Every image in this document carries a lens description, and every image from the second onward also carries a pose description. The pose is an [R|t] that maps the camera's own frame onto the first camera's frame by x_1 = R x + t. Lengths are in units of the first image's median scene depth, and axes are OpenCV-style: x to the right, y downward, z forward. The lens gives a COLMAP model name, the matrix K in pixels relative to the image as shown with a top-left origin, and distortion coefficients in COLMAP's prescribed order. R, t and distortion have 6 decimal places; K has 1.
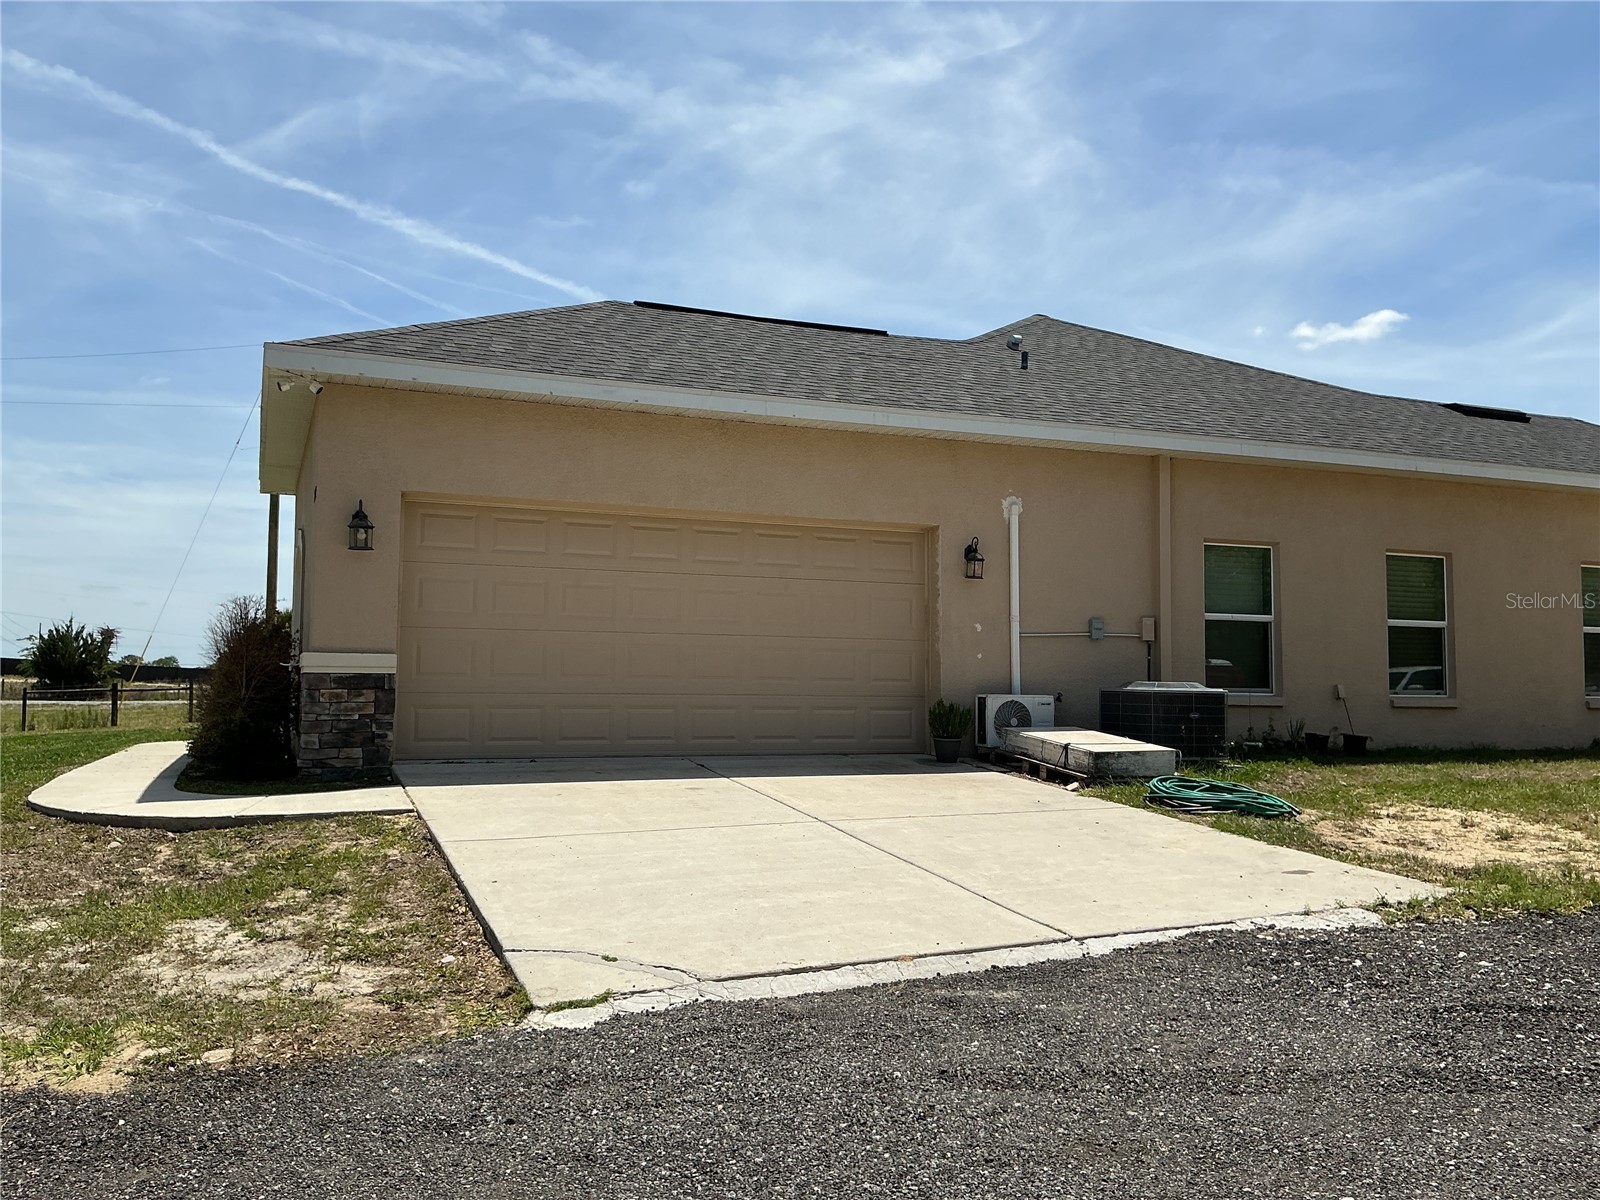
lens RADIAL K [[1315.5, 0, 793.4], [0, 1315.5, 595.4], [0, 0, 1]] dist [0.139428, -0.278847]
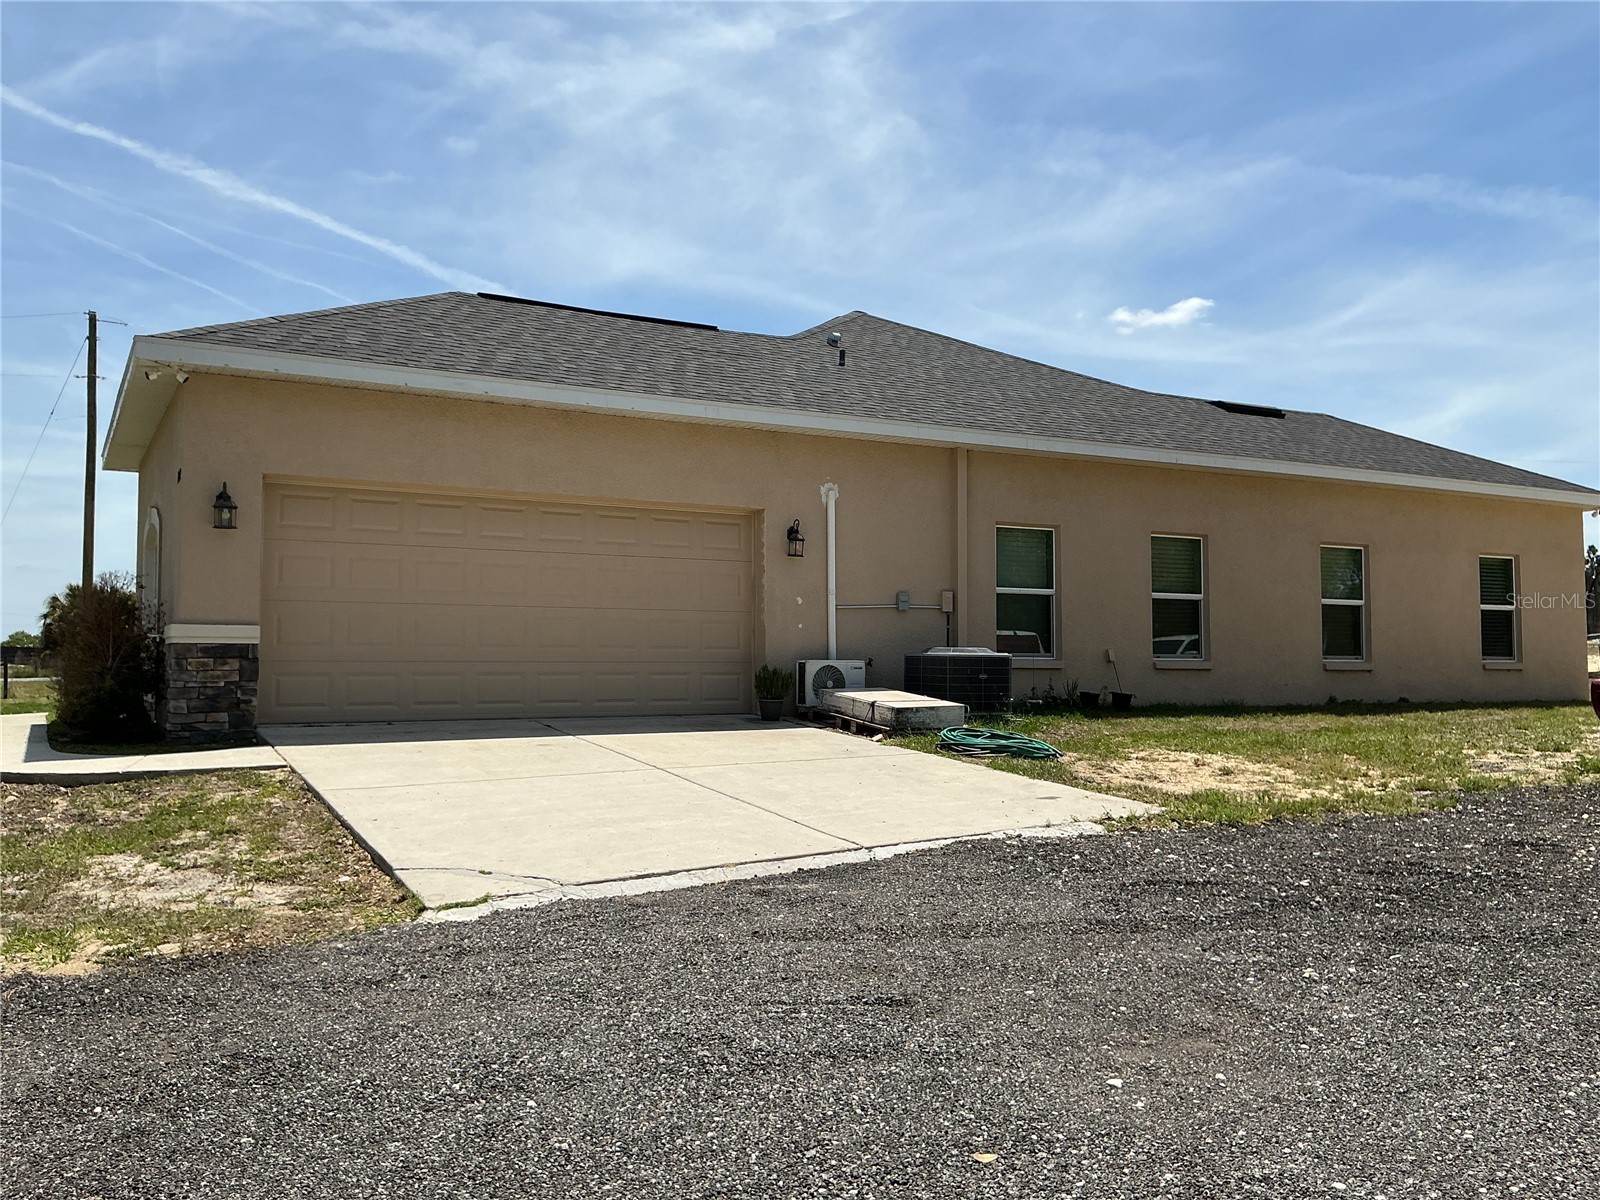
lens RADIAL K [[1315.5, 0, 793.4], [0, 1315.5, 595.4], [0, 0, 1]] dist [0.139428, -0.278847]
pose [[0.991943, -0.001003, 0.126679, -0.007205], [-0.001462, 0.999811, 0.019367, -0.001880], [-0.126674, -0.019396, 0.991755, -0.128499]]
